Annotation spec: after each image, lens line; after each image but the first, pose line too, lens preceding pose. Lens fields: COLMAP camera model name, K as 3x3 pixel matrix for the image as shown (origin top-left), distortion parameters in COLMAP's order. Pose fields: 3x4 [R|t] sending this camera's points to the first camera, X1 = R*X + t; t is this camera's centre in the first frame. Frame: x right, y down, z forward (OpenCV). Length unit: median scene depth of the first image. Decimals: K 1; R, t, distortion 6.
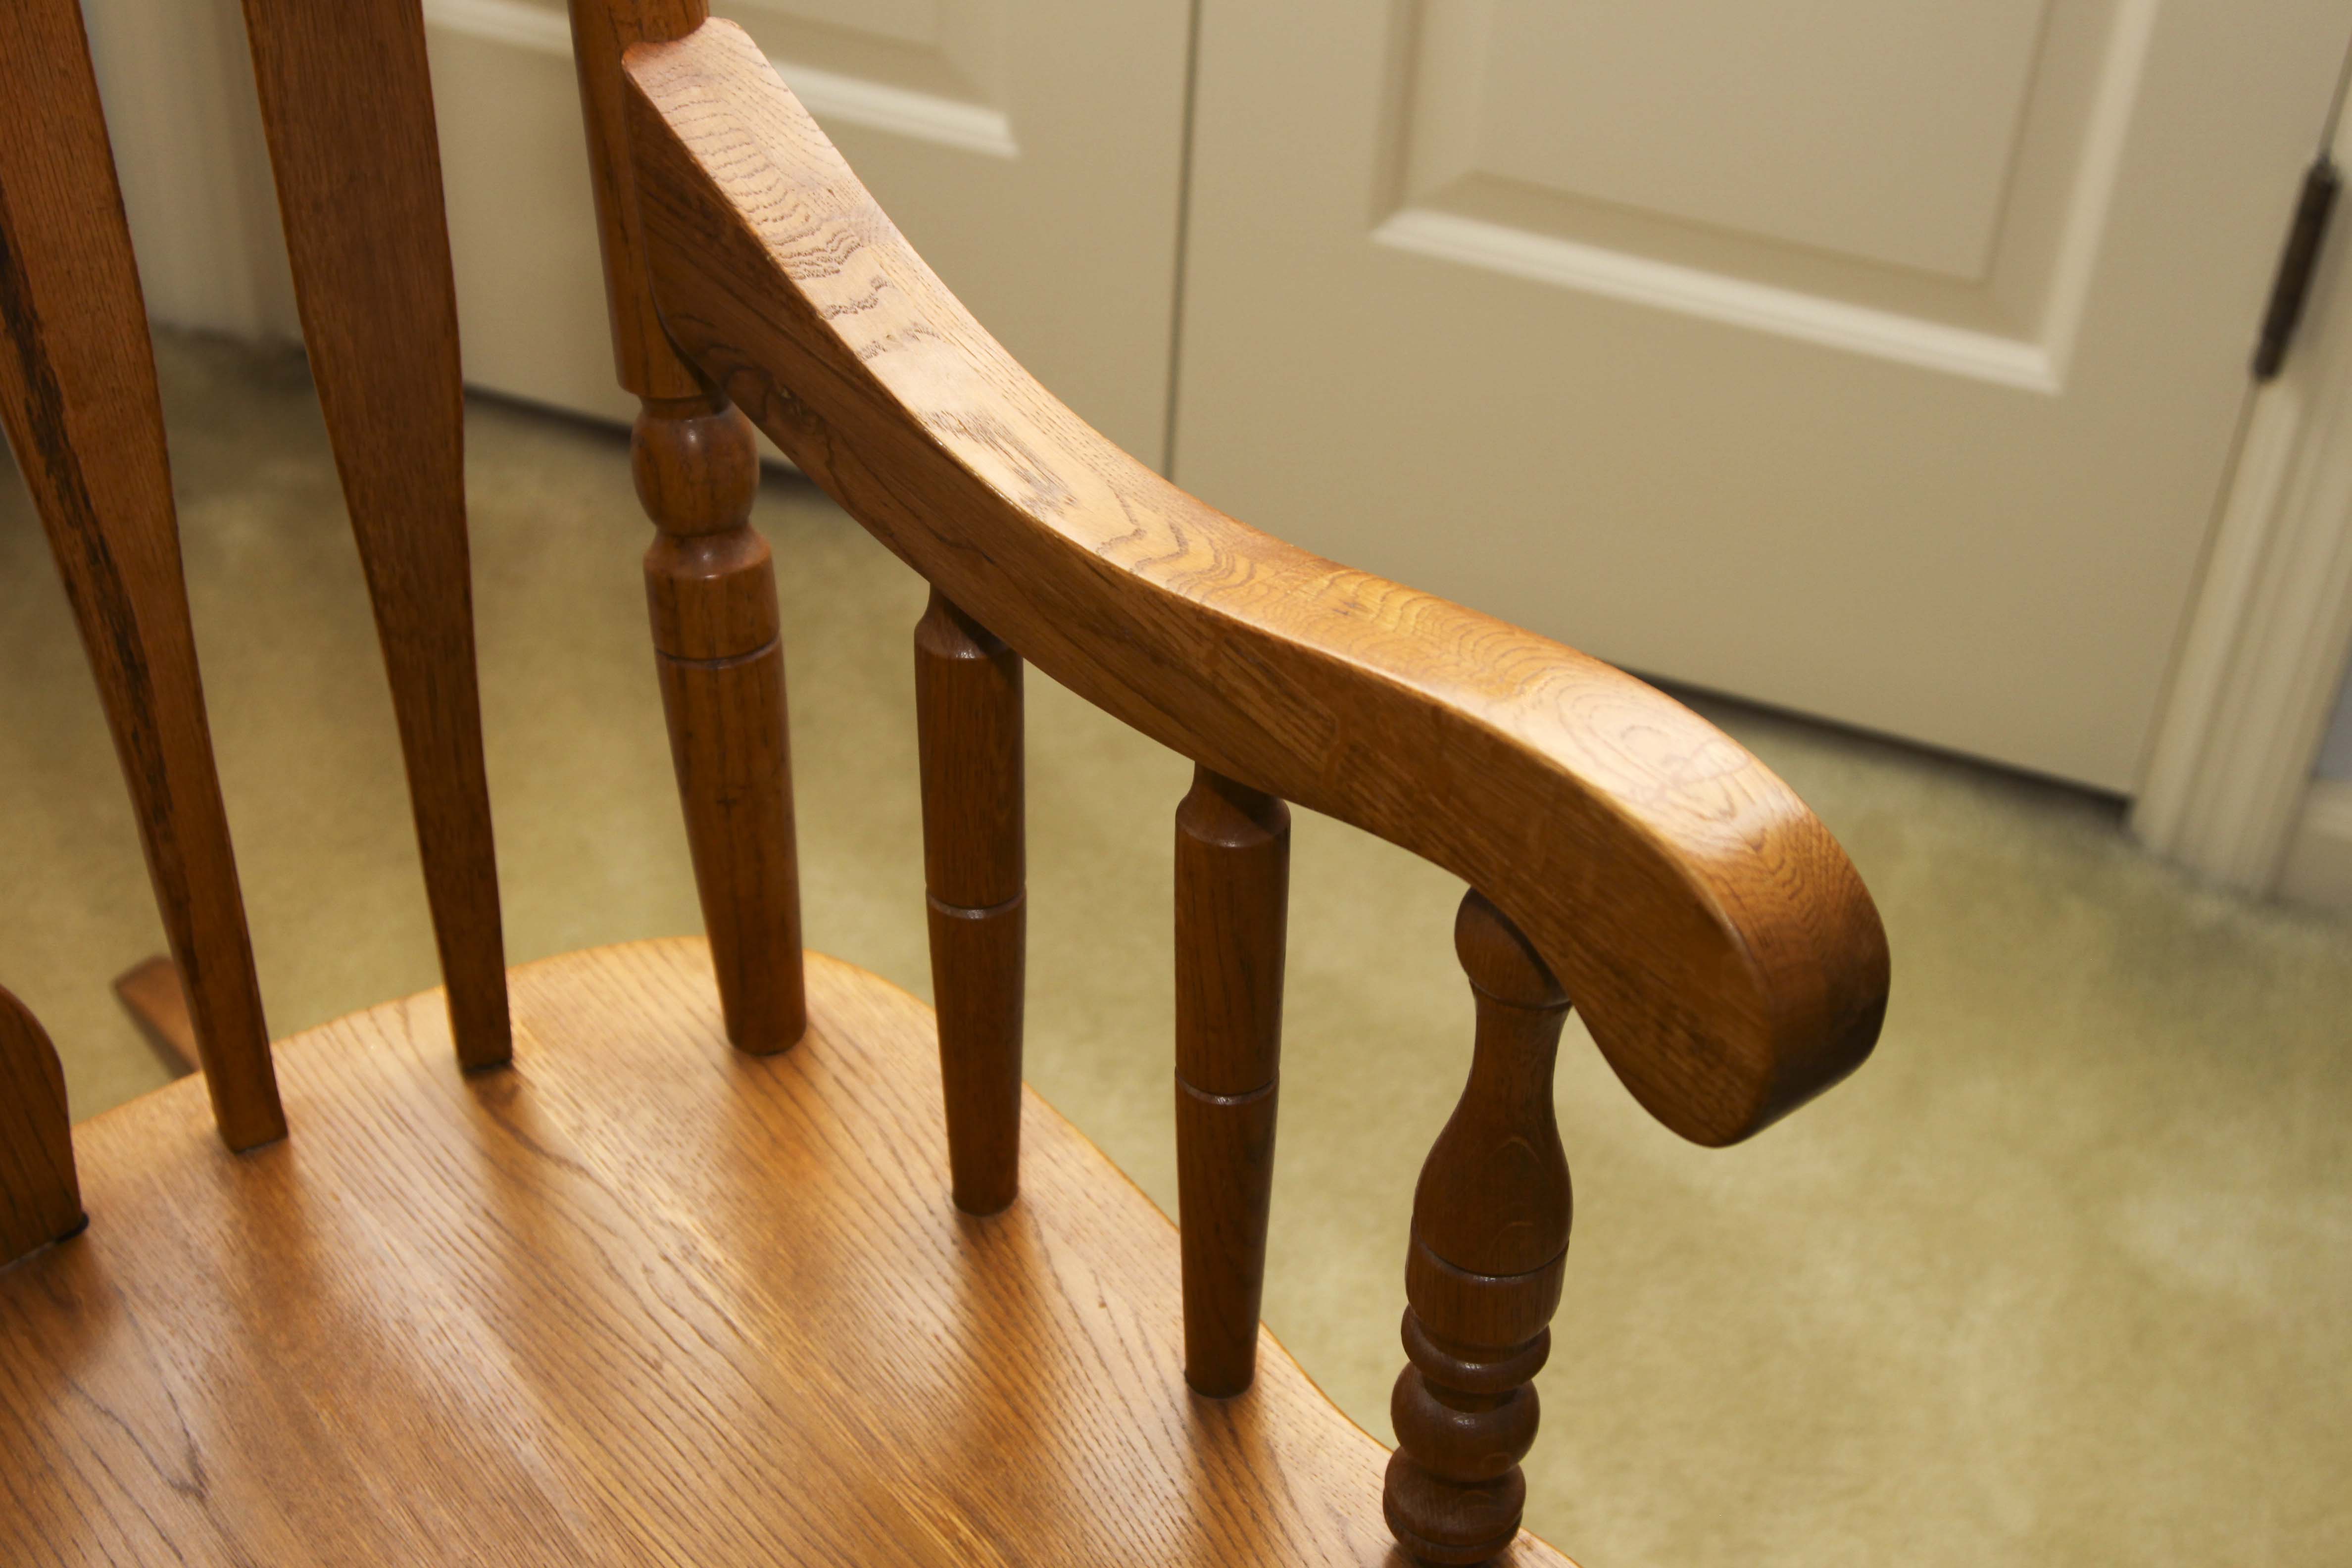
lens RADIAL K [[4039.3, 0, 1176.0], [0, 4039.3, 784.0], [0, 0, 1]] dist [0.049621, -0.179712]
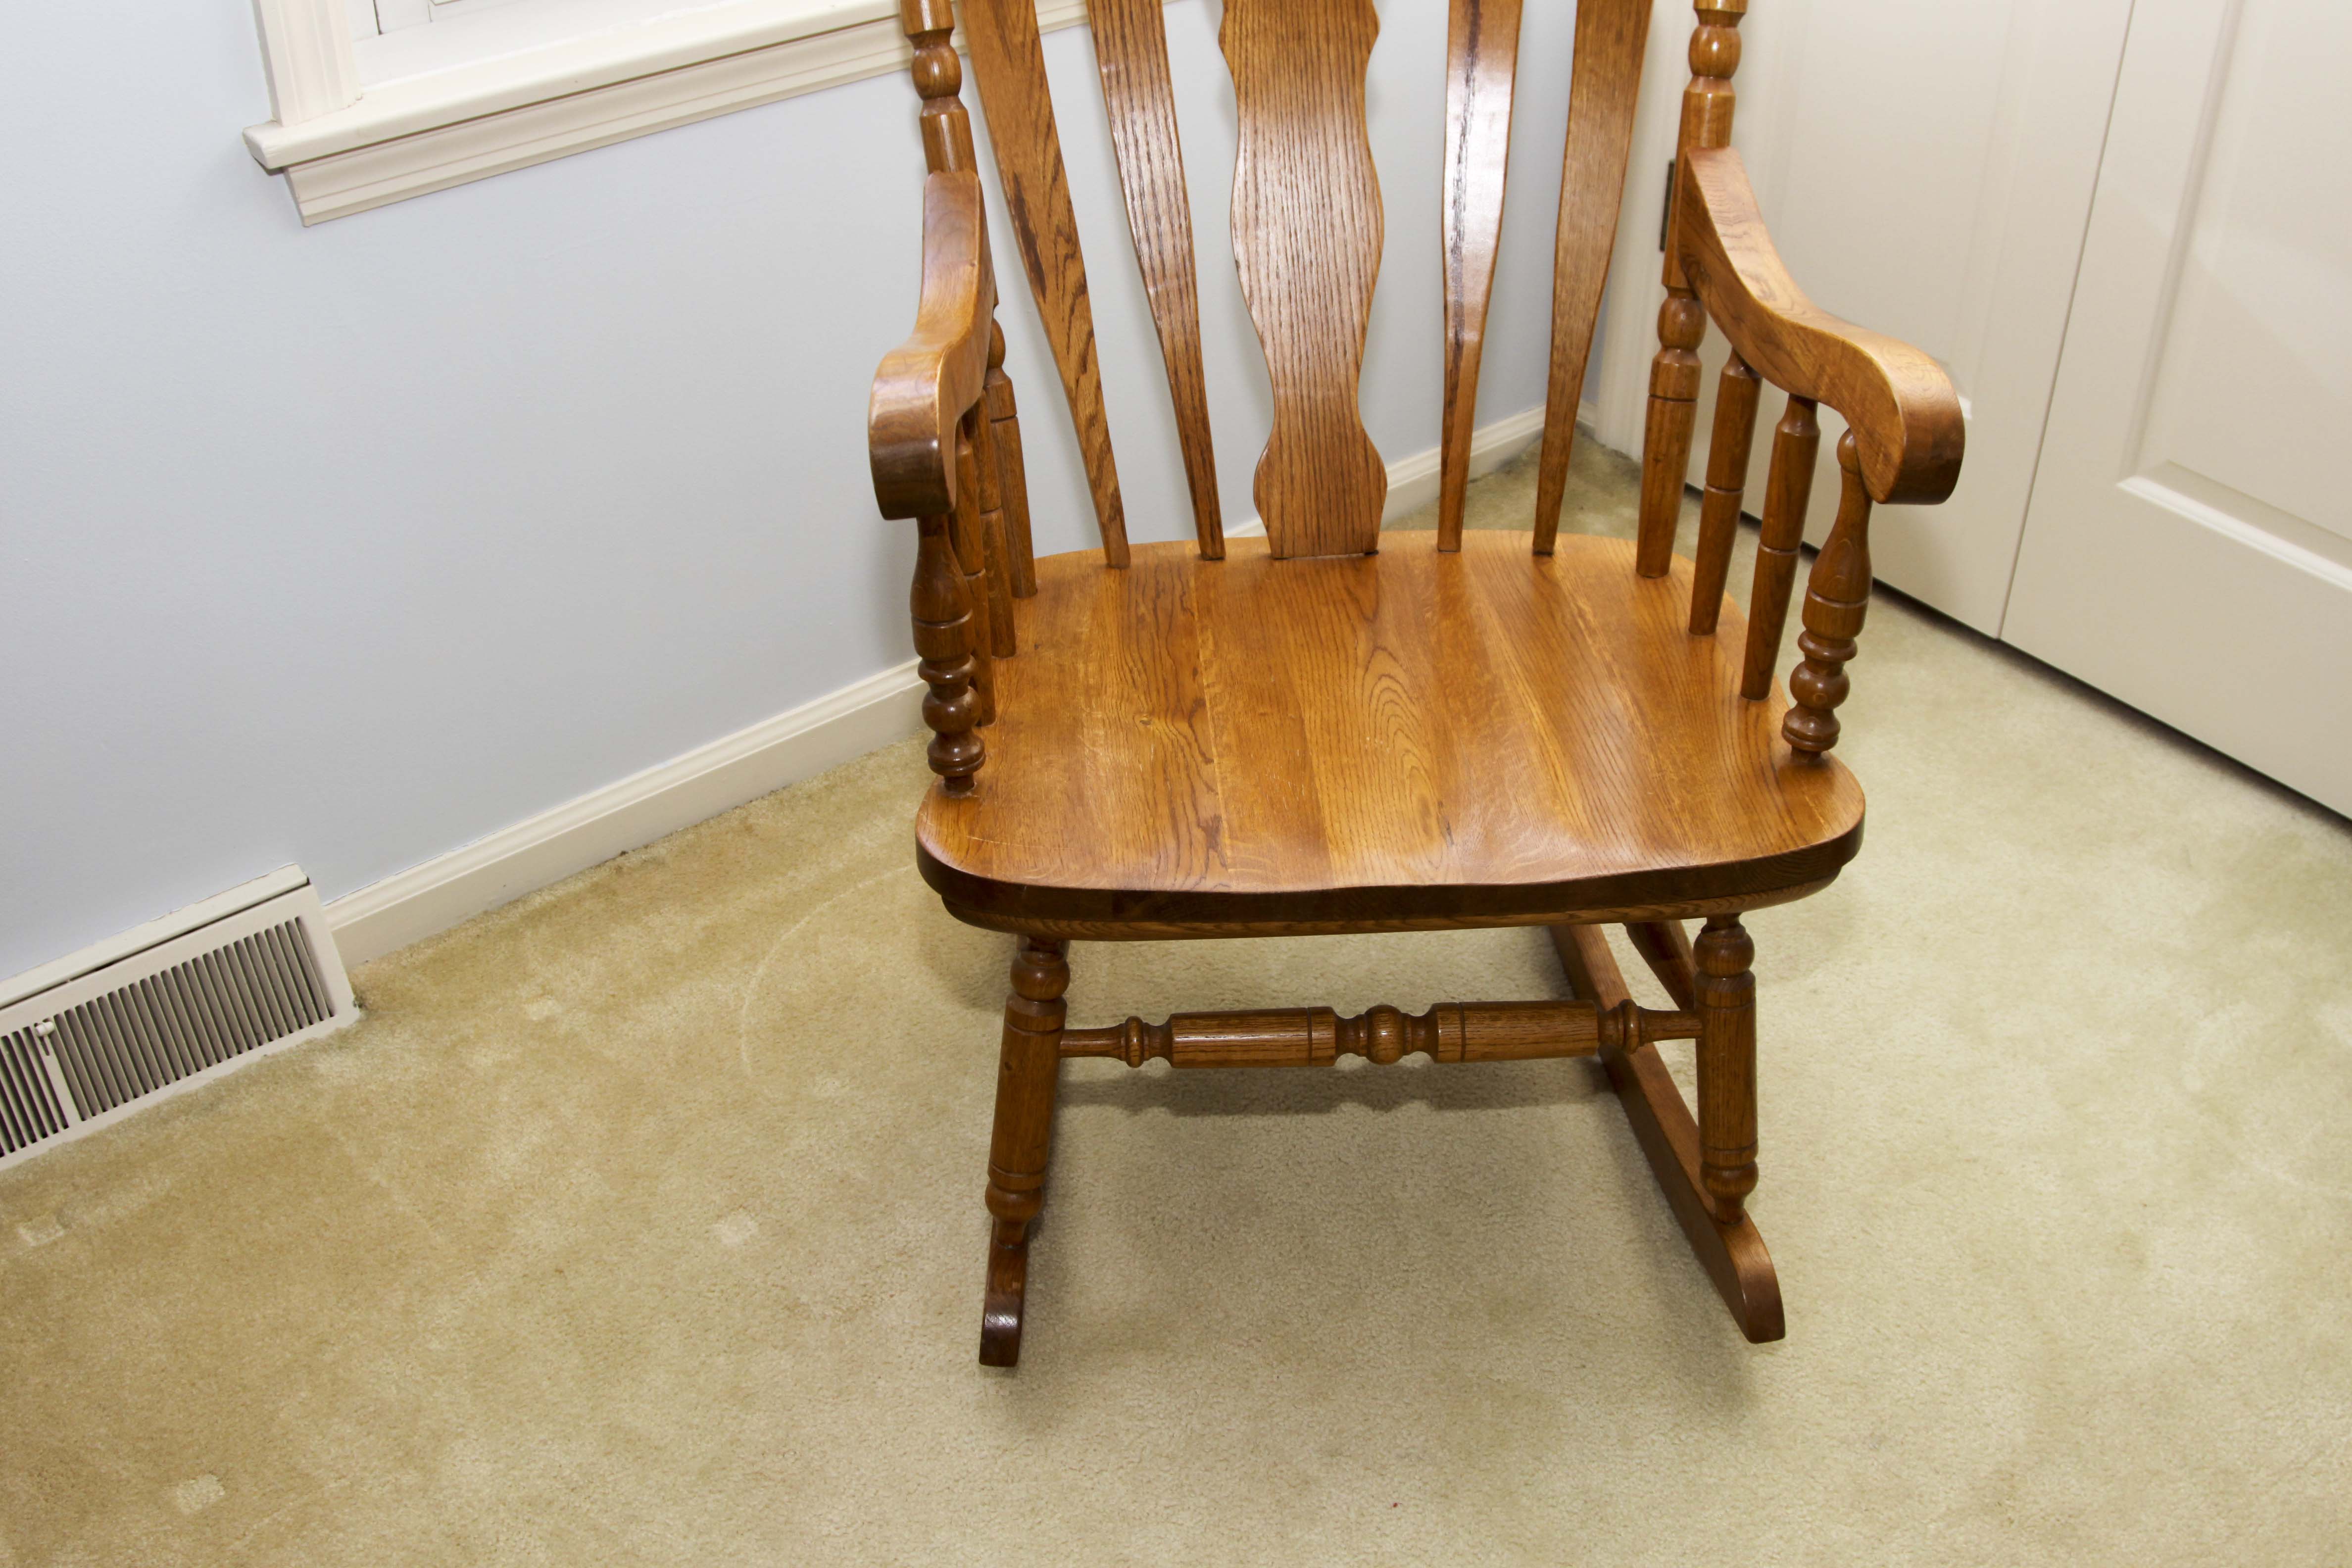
lens RADIAL K [[2513.4, 0, 1176.0], [0, 2513.4, 784.0], [0, 0, 1]] dist [-0.145973, 0.071617]
pose [[0.838972, 0.274222, -0.470030, 0.447673], [-0.347118, 0.934885, -0.074159, 0.436214], [0.419088, 0.225373, 0.879530, -0.472012]]
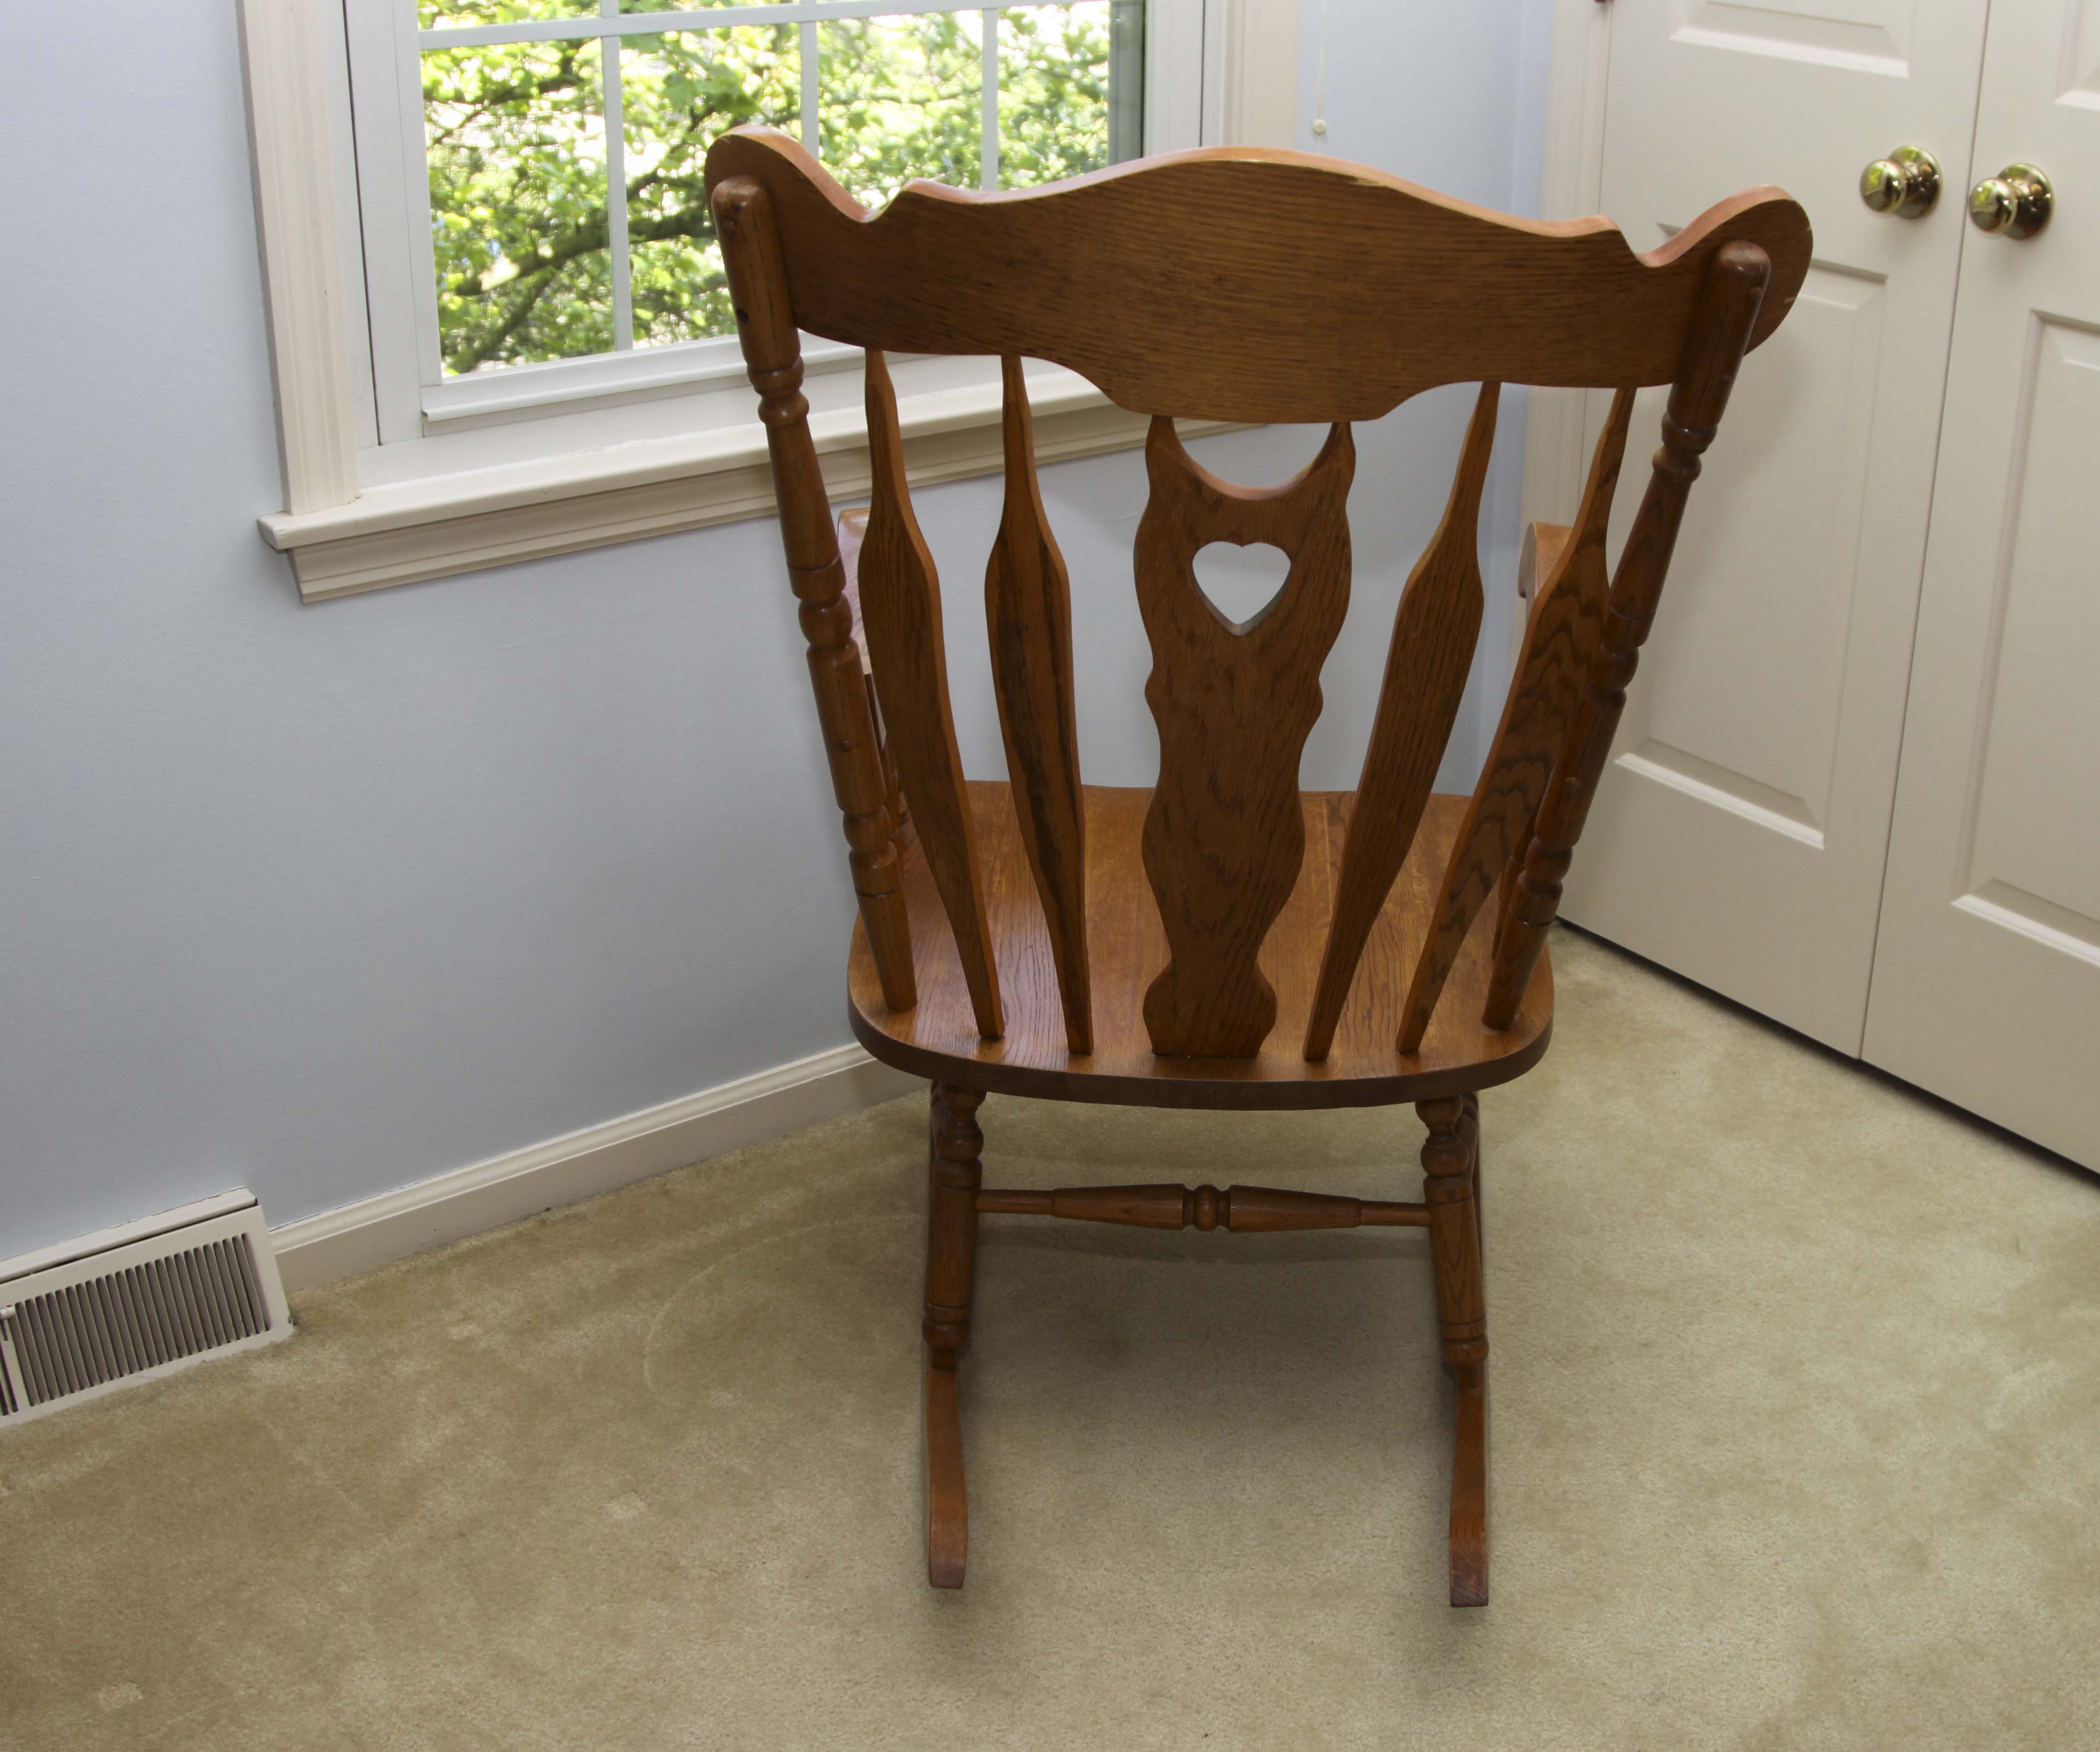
lens RADIAL K [[2852.7, 0, 1224.6], [0, 2852.7, 874.4], [0, 0, 1]] dist [-0.156621, 0.090034]
pose [[0.835952, 0.192380, -0.513979, 0.822128], [-0.365863, 0.893425, -0.260646, 0.652223], [0.409059, 0.405933, 0.817245, -0.742316]]
